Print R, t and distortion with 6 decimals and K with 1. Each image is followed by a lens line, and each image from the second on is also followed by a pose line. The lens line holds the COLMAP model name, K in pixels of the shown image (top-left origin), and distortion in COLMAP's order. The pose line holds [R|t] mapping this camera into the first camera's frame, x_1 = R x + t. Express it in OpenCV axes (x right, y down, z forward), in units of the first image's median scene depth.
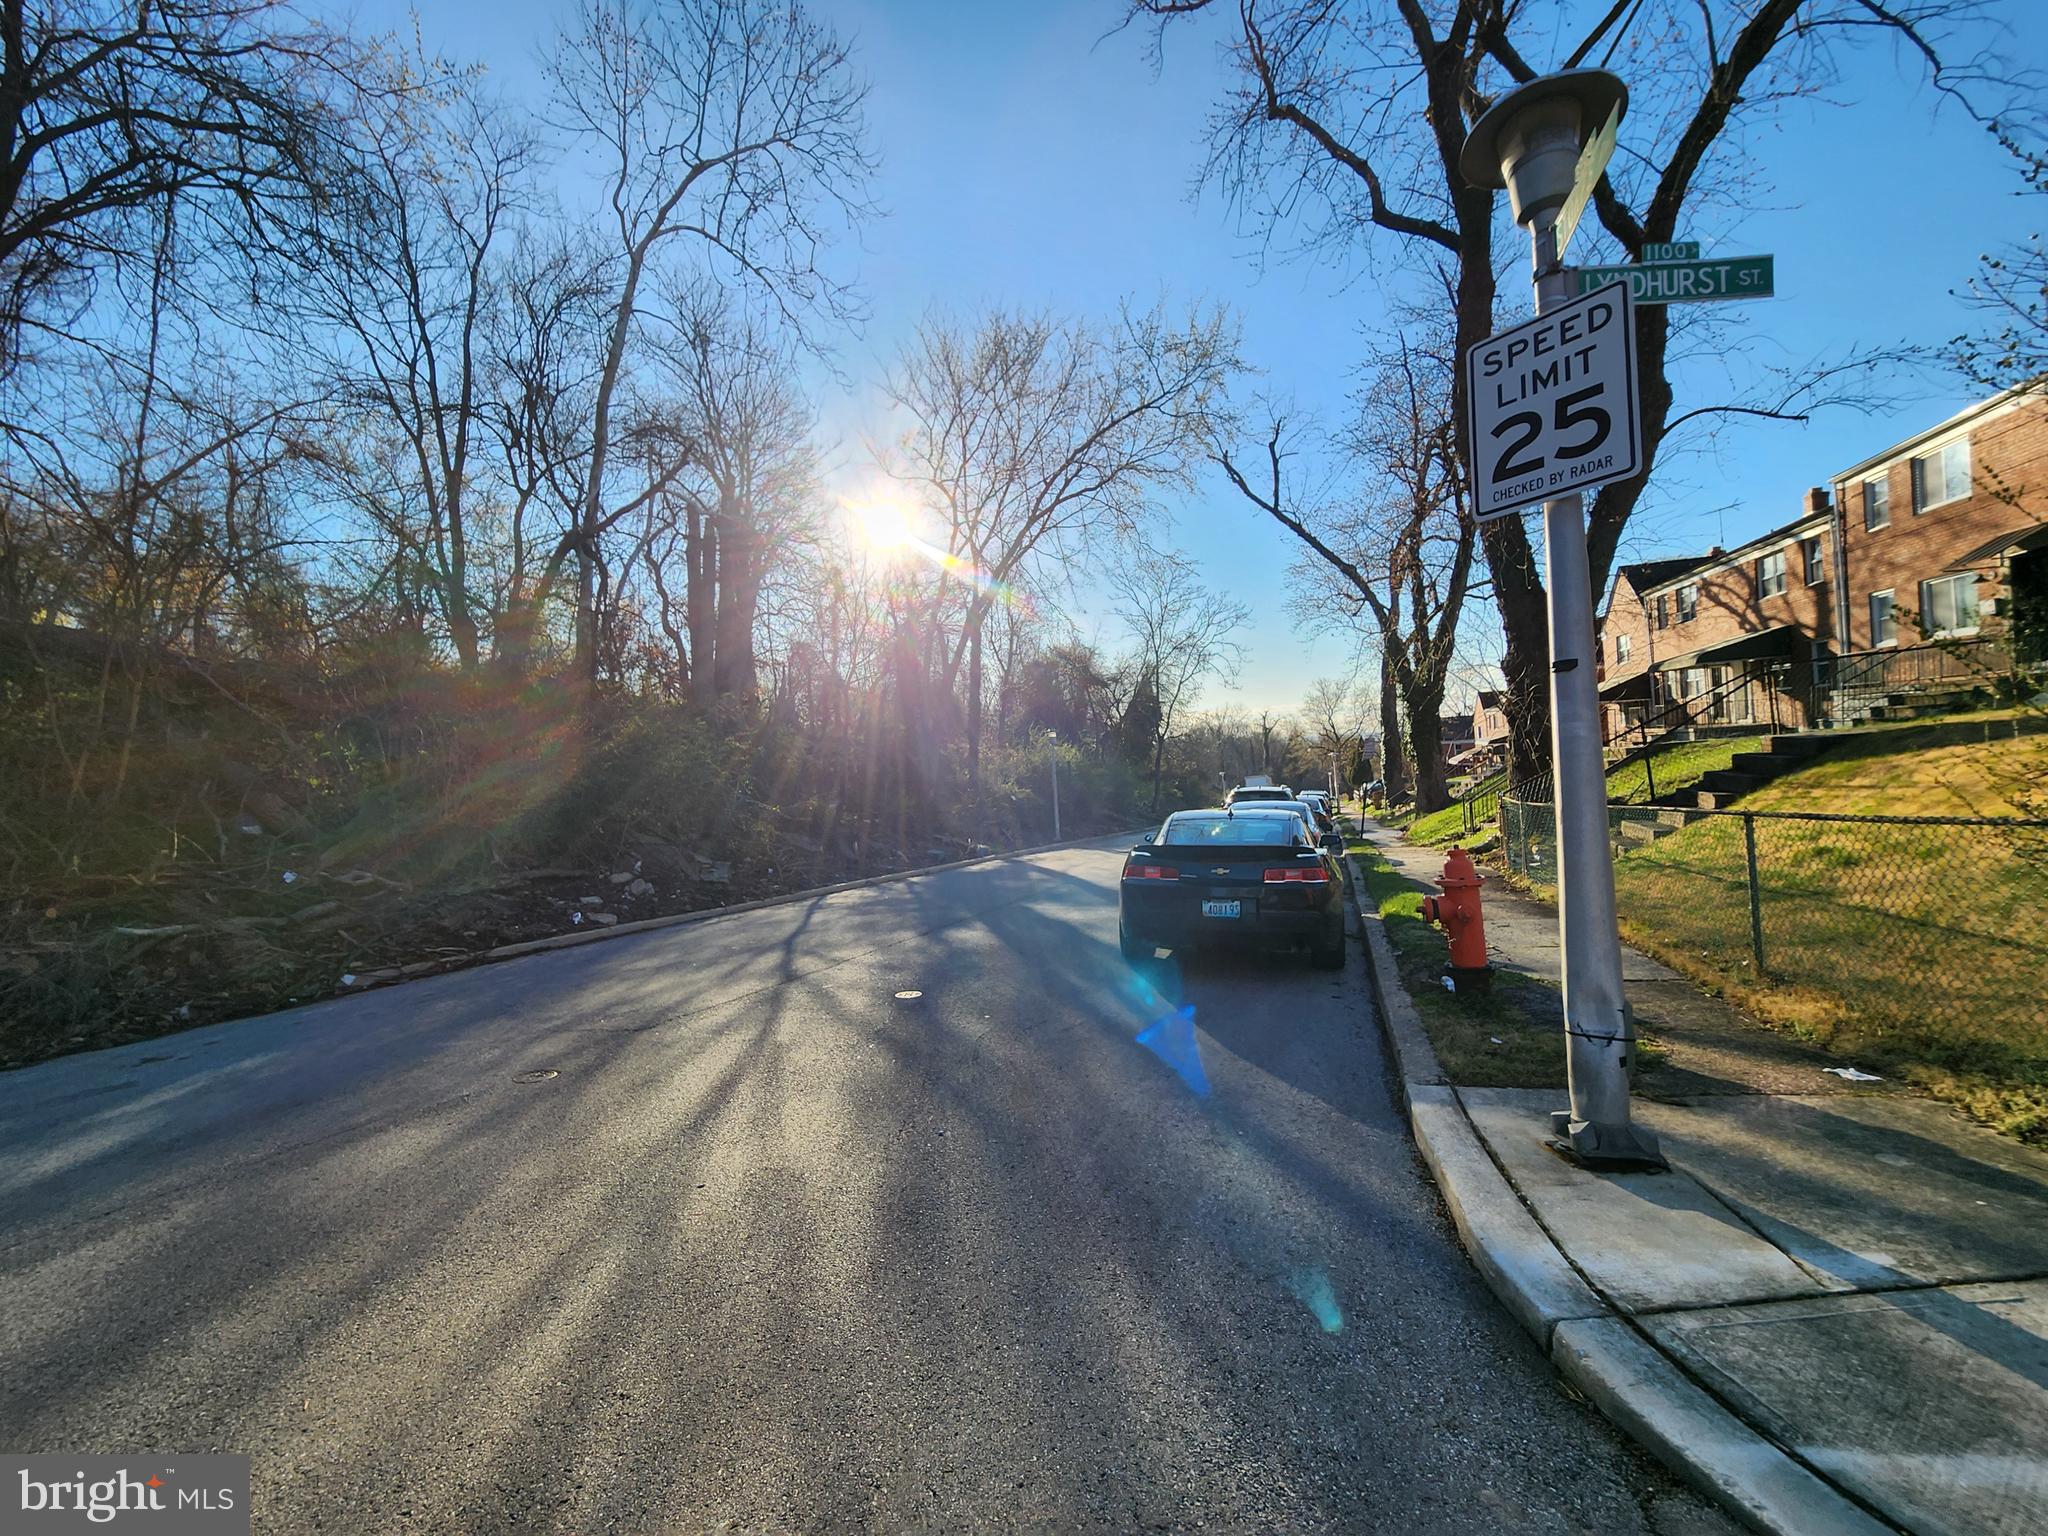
lens RADIAL K [[840.6, 0, 997.8], [0, 840.6, 759.7], [0, 0, 1]] dist [-0.003244, -0.001930]
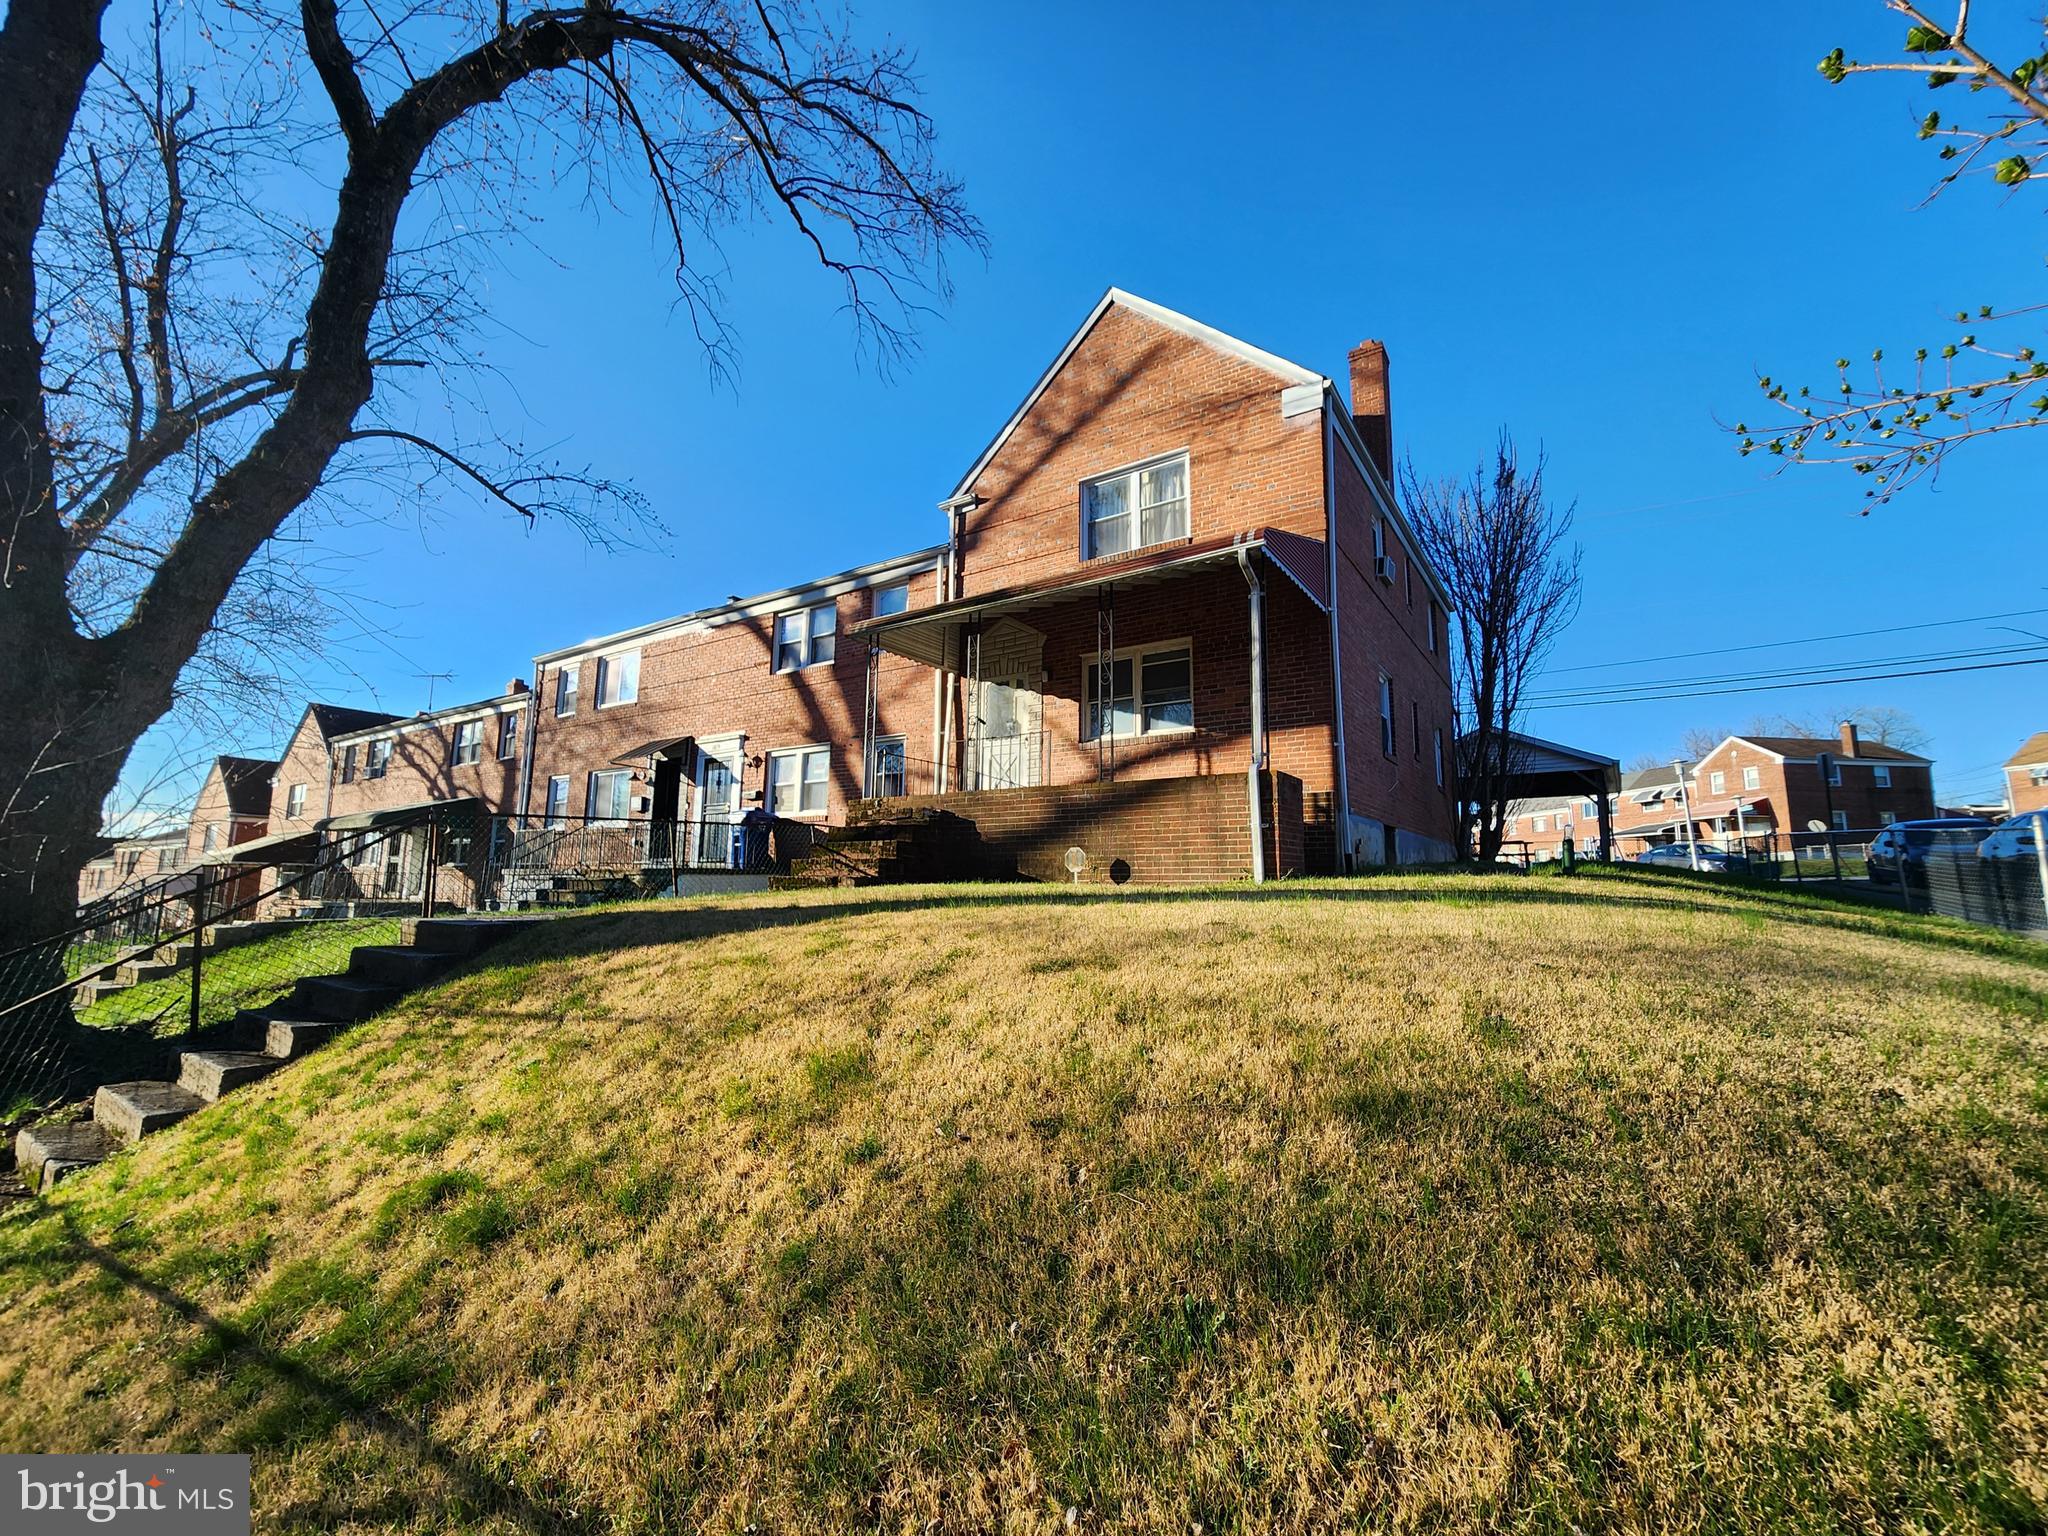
lens RADIAL K [[840.6, 0, 1034.5], [0, 840.6, 771.0], [0, 0, 1]] dist [-0.003244, -0.001930]
pose [[0.219585, 0.205900, 0.953618, 0.239163], [-0.018034, 0.978165, -0.207047, -0.009002], [-0.975427, 0.028267, 0.218504, 0.241965]]
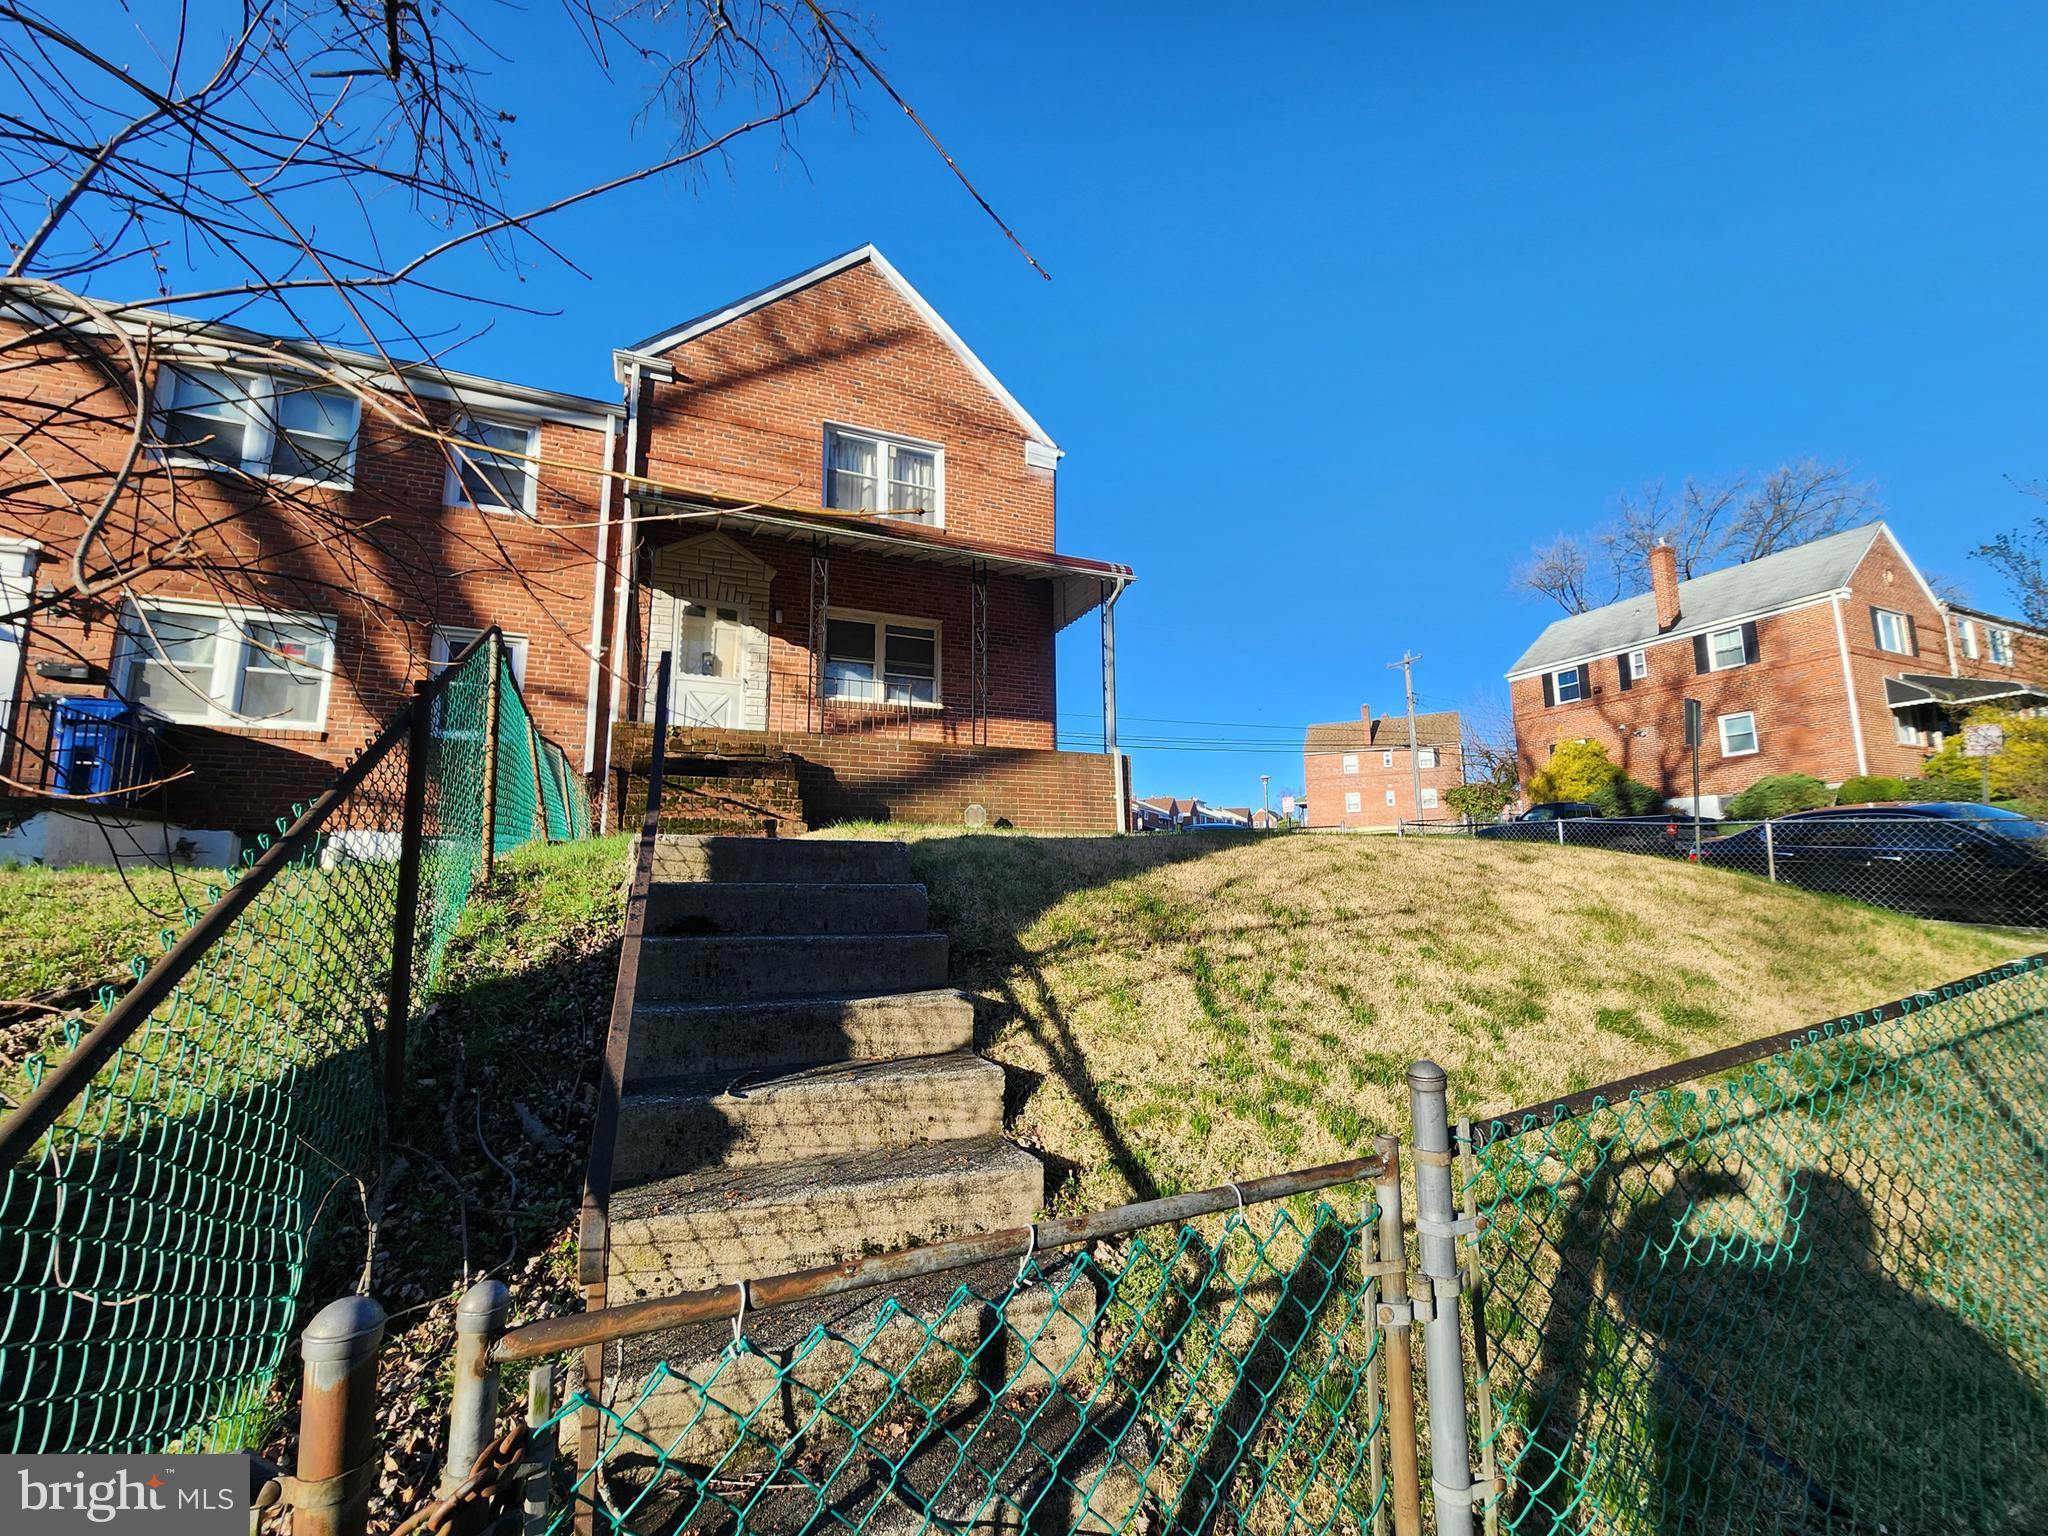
lens RADIAL K [[840.6, 0, 1047.1], [0, 840.6, 777.2], [0, 0, 1]] dist [-0.003244, -0.001930]
pose [[-0.711063, 0.171463, 0.681902, 0.345244], [0.064068, 0.981577, -0.180007, 0.011768], [-0.700203, -0.084308, -0.708948, 0.678228]]
